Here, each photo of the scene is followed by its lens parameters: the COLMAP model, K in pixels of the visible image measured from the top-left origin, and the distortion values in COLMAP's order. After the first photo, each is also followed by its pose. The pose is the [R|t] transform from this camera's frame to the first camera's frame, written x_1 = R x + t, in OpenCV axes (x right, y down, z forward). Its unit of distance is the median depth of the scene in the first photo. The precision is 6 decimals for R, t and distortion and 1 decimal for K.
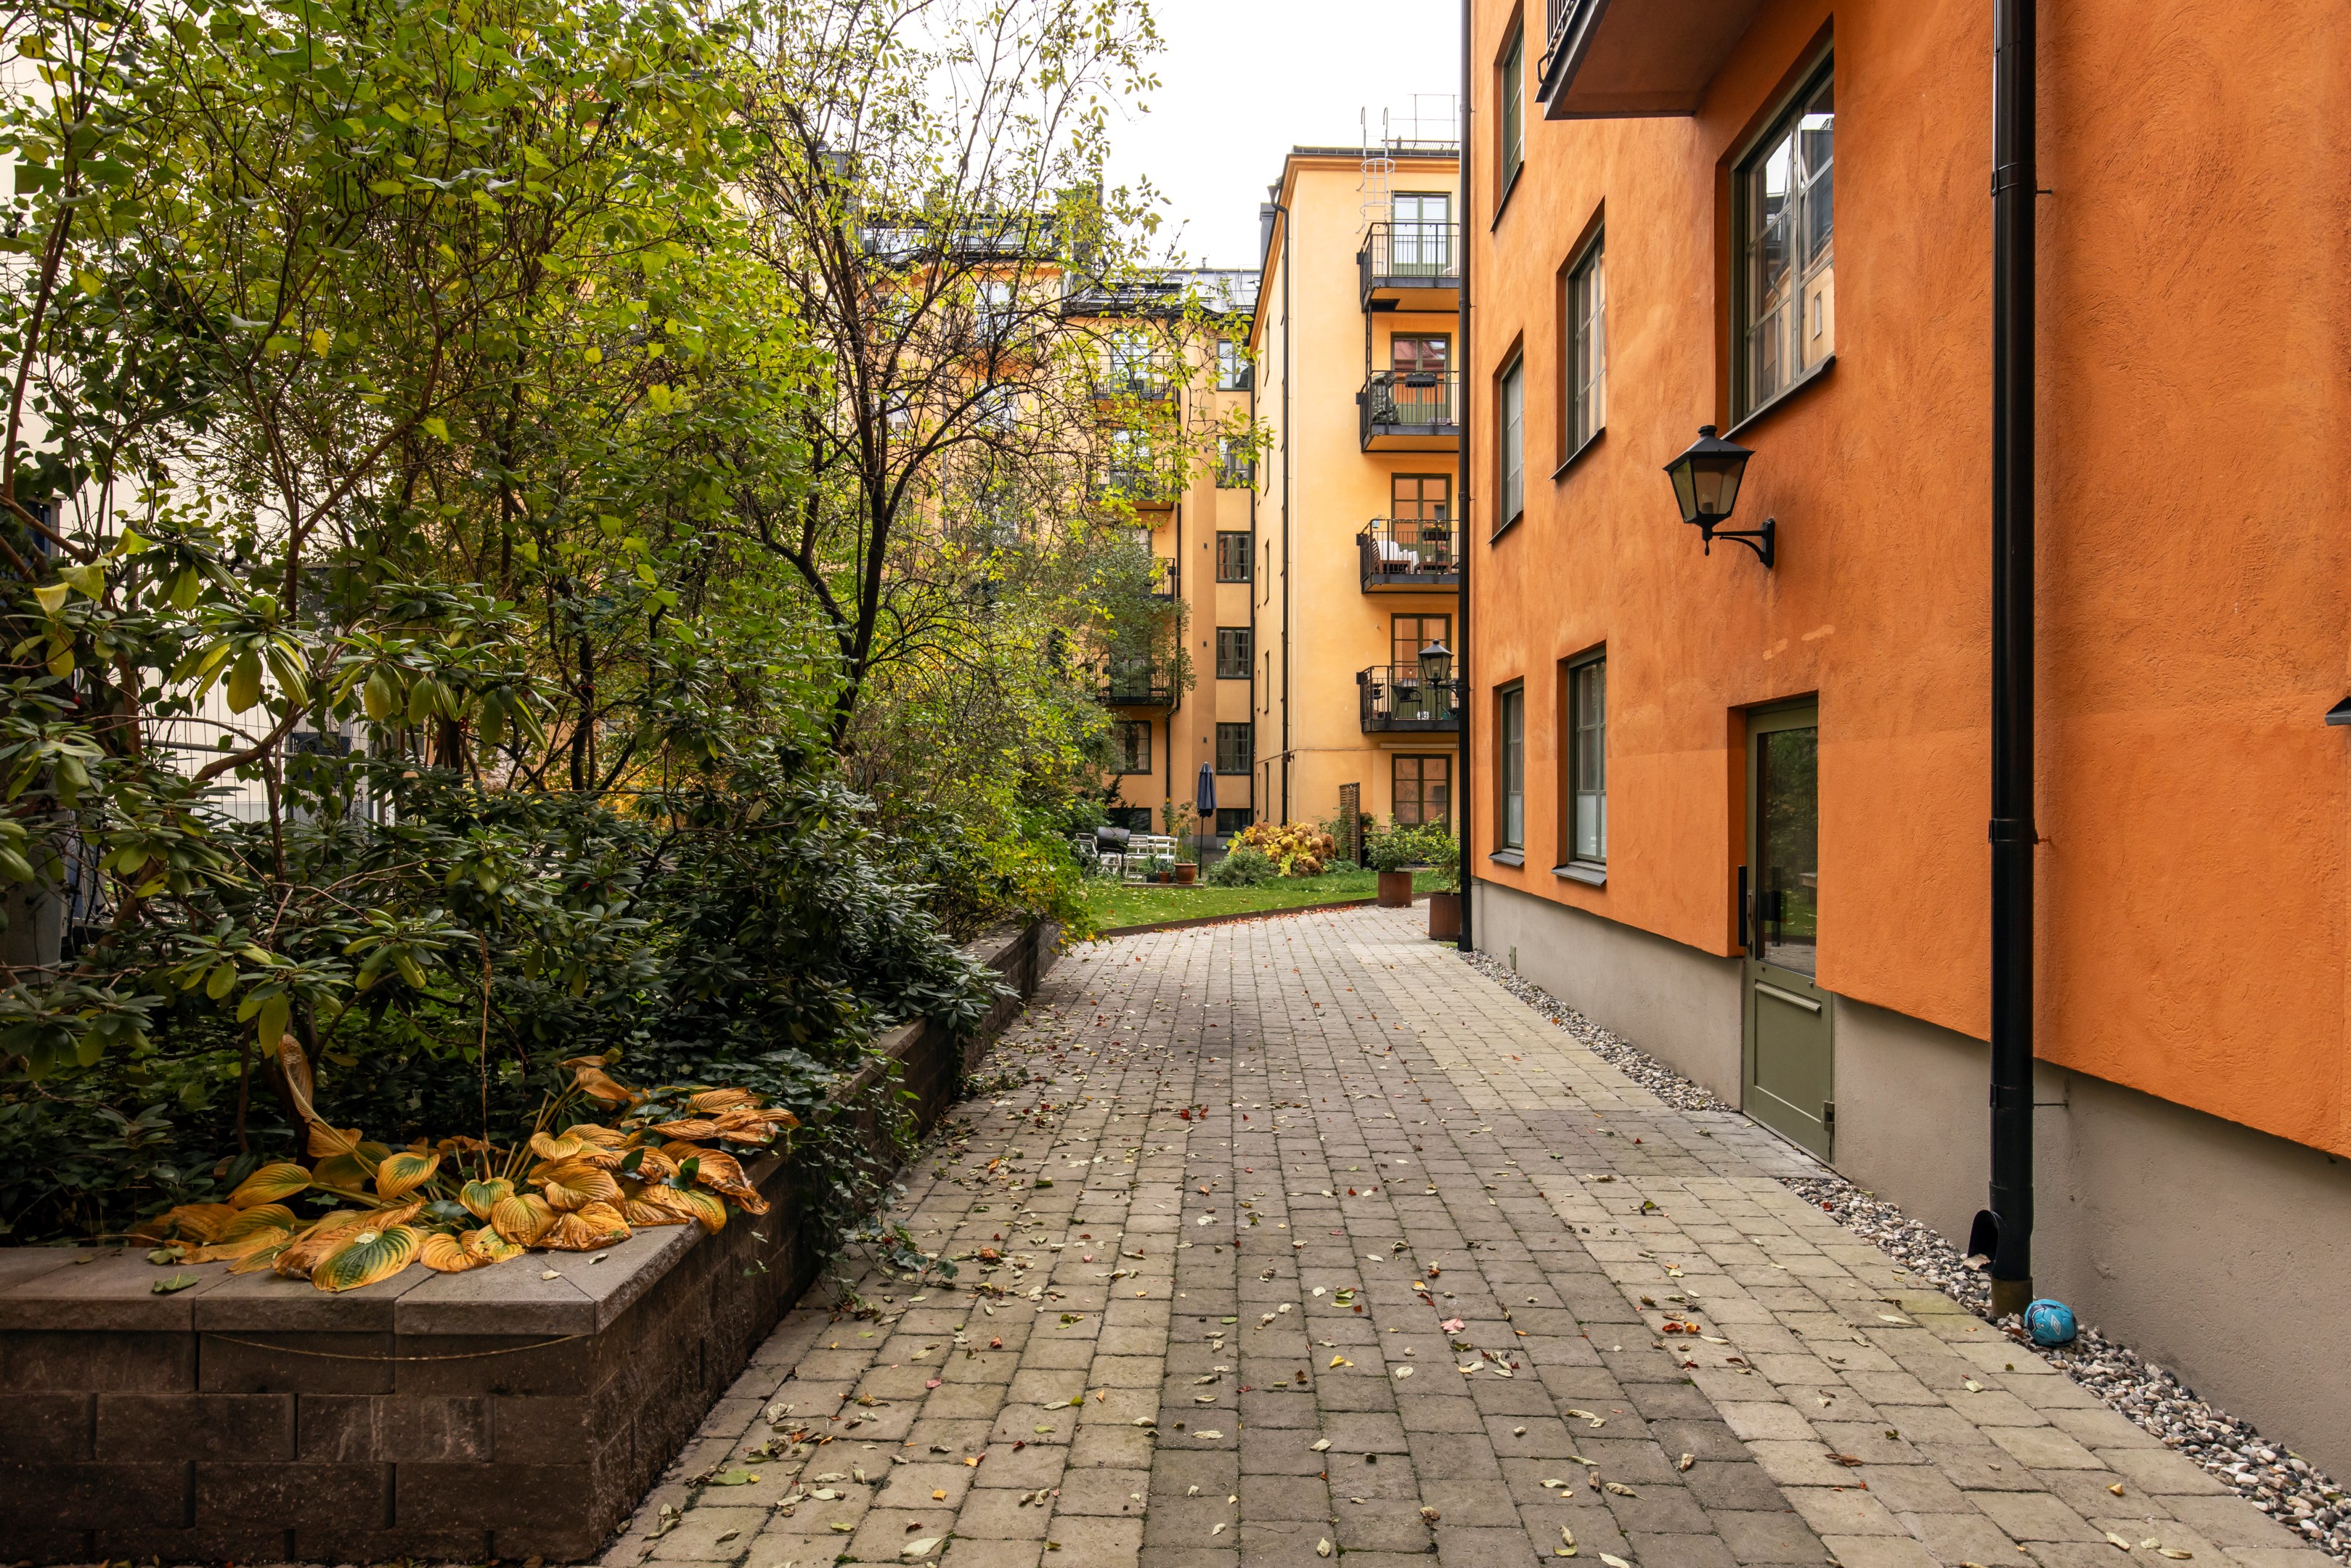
lens RADIAL K [[2170.6, 0, 1175.2], [0, 2170.6, 784.9], [0, 0, 1]] dist [0.000574, 0.000000]
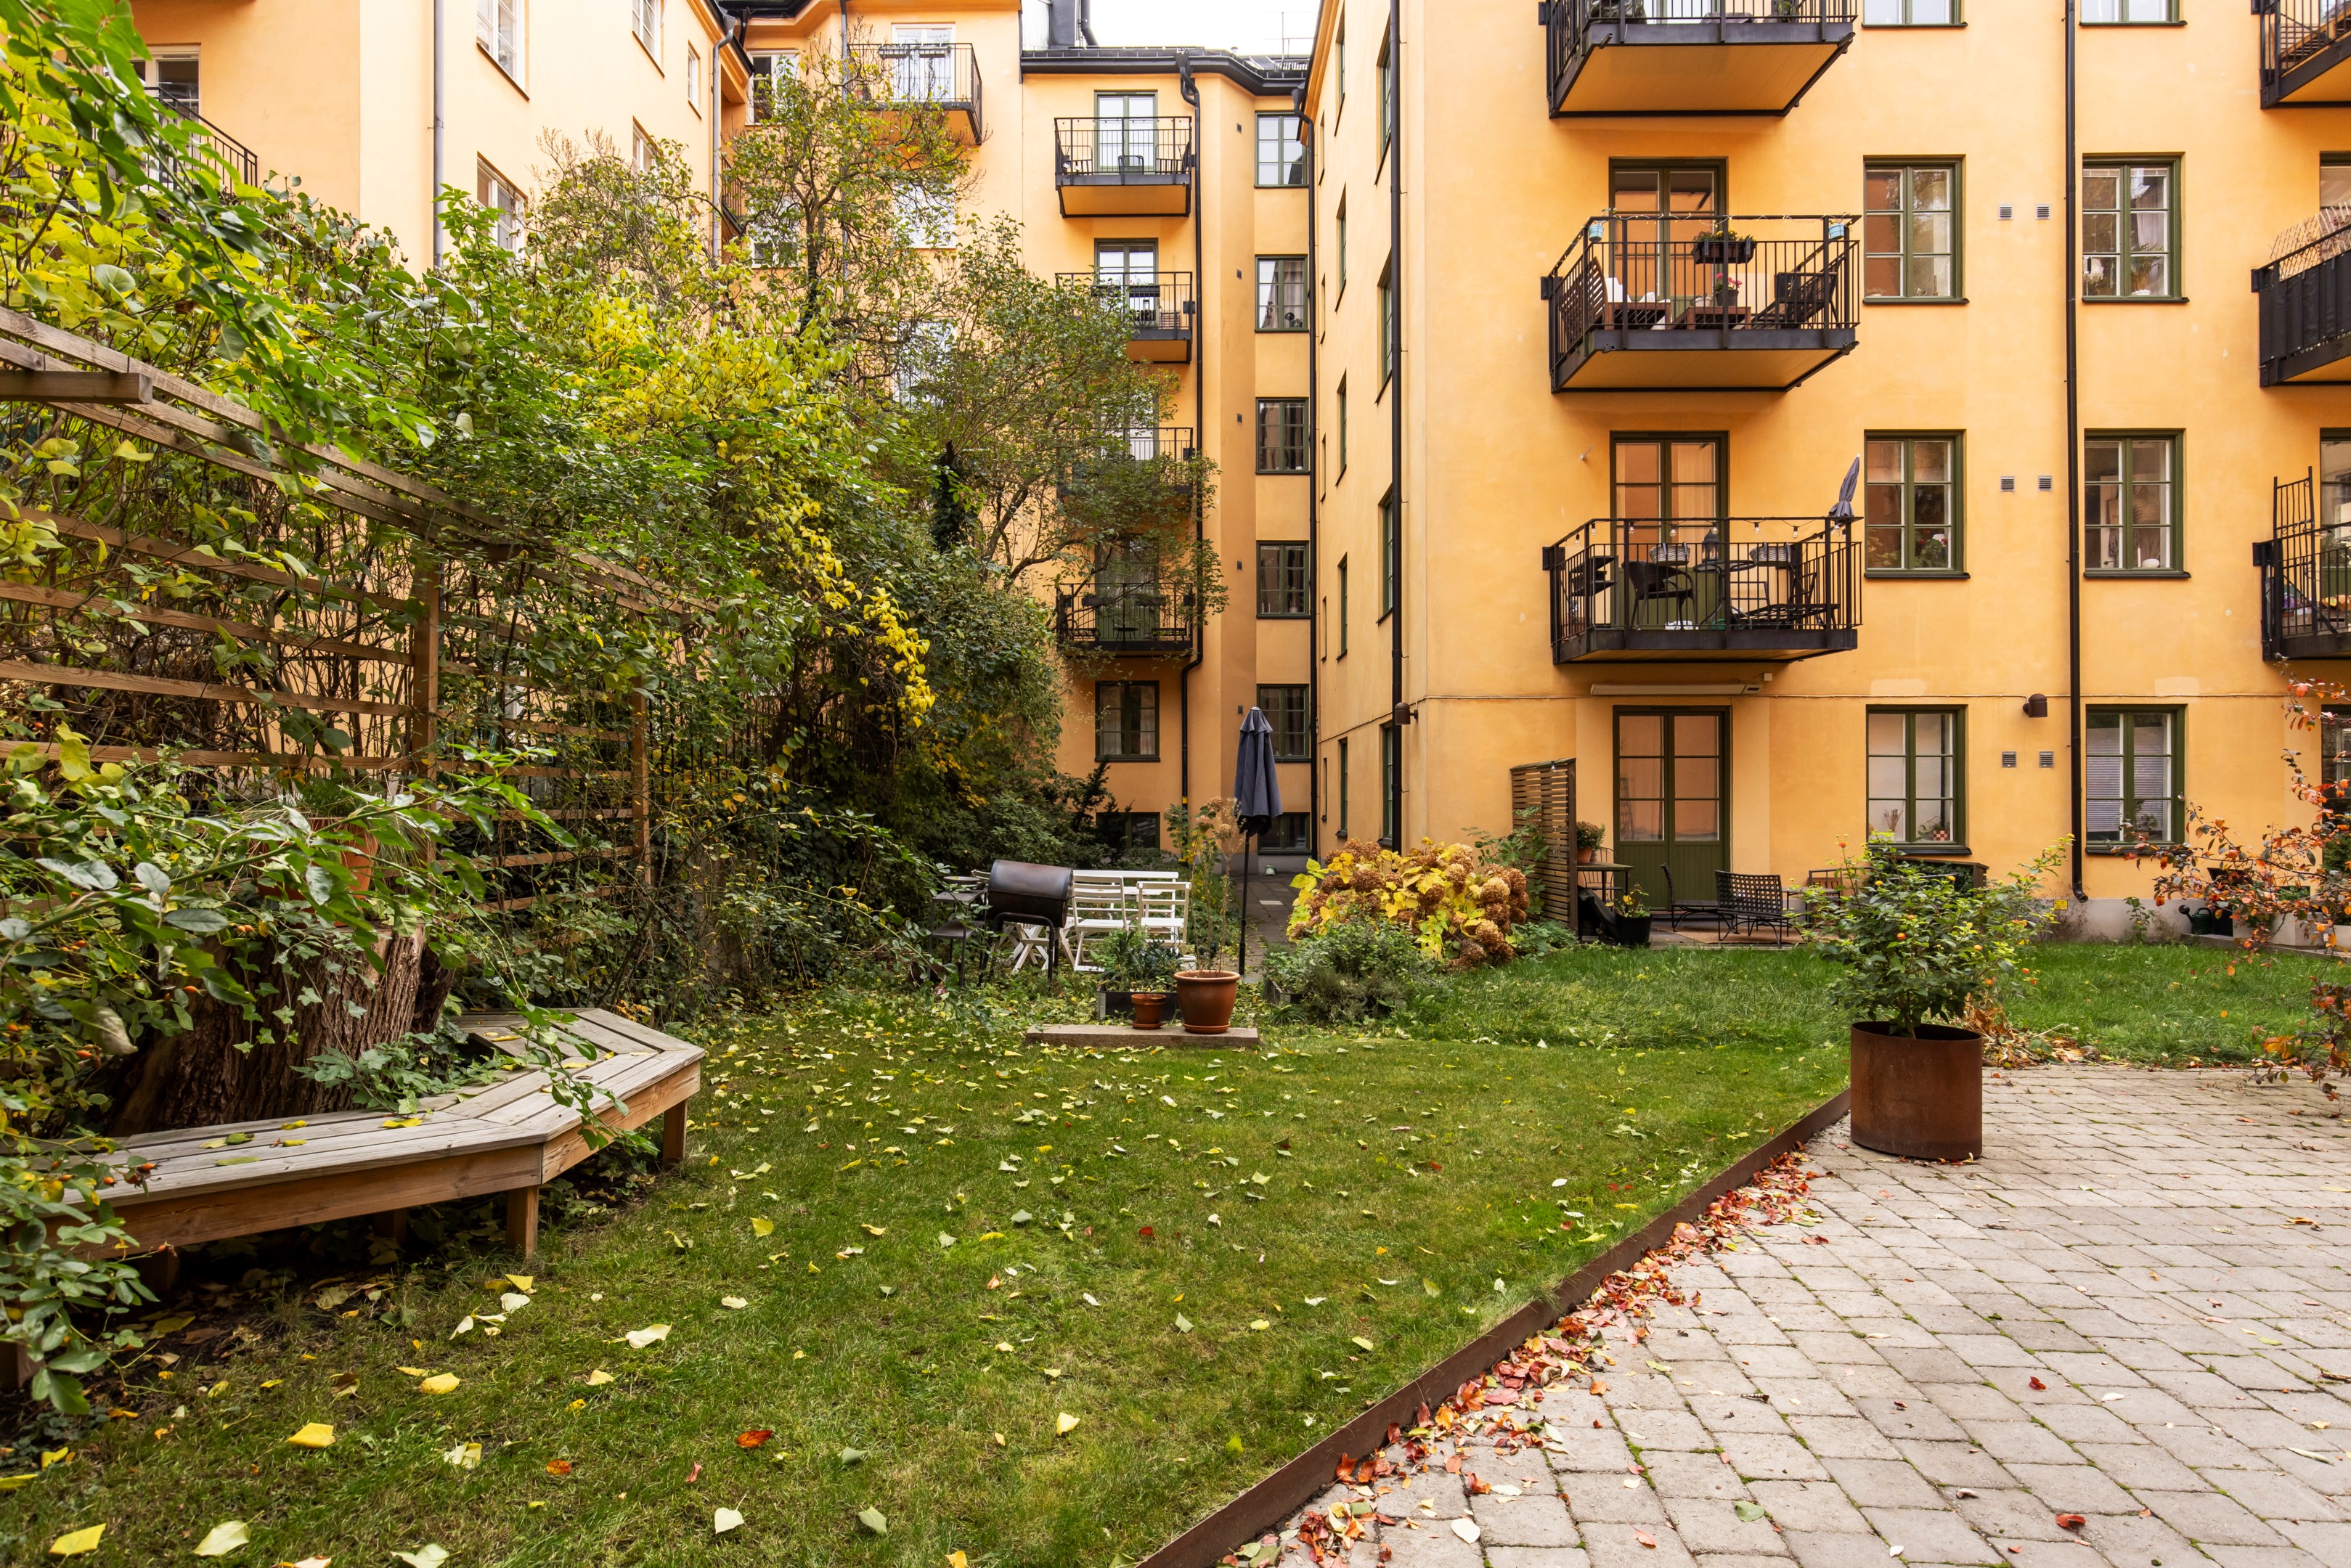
lens RADIAL K [[2170.6, 0, 1176.5], [0, 2170.6, 786.1], [0, 0, 1]] dist [0.000574, 0.000000]
pose [[0.999907, -0.004844, -0.012764, 0.002648], [0.004826, 0.999987, -0.001422, 0.003747], [0.012770, 0.001361, 0.999918, 0.378103]]
